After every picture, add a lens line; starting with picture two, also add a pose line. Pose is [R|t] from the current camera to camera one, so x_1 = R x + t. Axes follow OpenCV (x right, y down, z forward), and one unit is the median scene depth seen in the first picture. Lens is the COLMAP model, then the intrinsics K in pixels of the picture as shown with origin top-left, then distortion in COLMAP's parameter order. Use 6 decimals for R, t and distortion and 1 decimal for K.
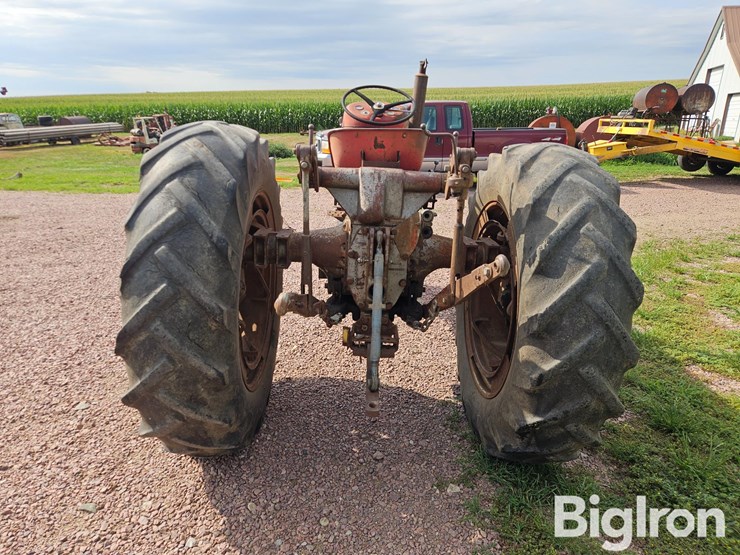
lens RADIAL K [[497.6, 0, 362.0], [0, 497.6, 268.9], [0, 0, 1]] dist [0.083949, -0.085590]
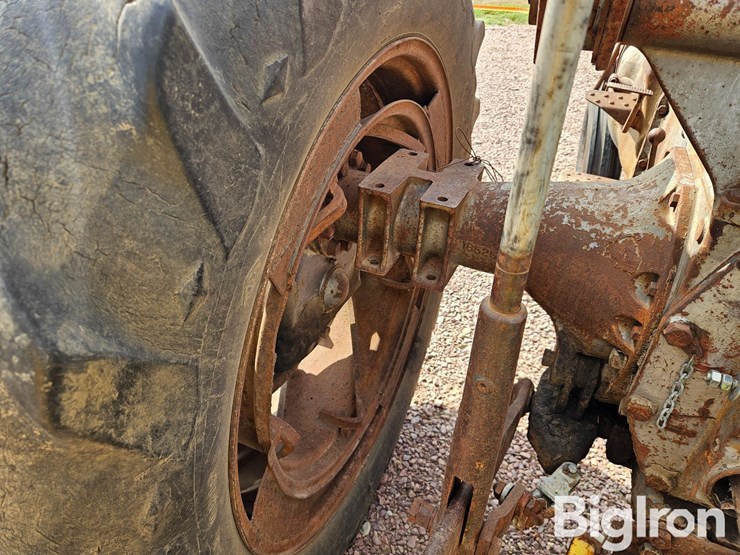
lens RADIAL K [[502.4, 0, 362.9], [0, 502.4, 272.0], [0, 0, 1]] dist [0.087351, -0.079244]
pose [[0.911939, 0.217956, -0.347652, -0.084924], [-0.105384, 0.943250, 0.314920, -0.125437], [0.396561, -0.250551, 0.883156, 0.710017]]
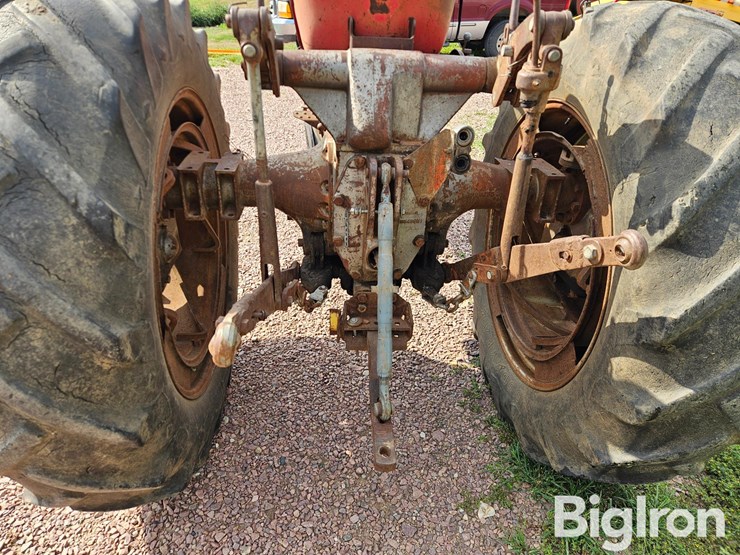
lens RADIAL K [[502.4, 0, 362.9], [0, 502.4, 272.0], [0, 0, 1]] dist [0.087351, -0.079244]
pose [[0.997618, -0.036812, 0.058334, -0.031690], [0.022053, 0.971518, 0.235936, -0.090539], [-0.065358, -0.234087, 0.970016, 0.360726]]
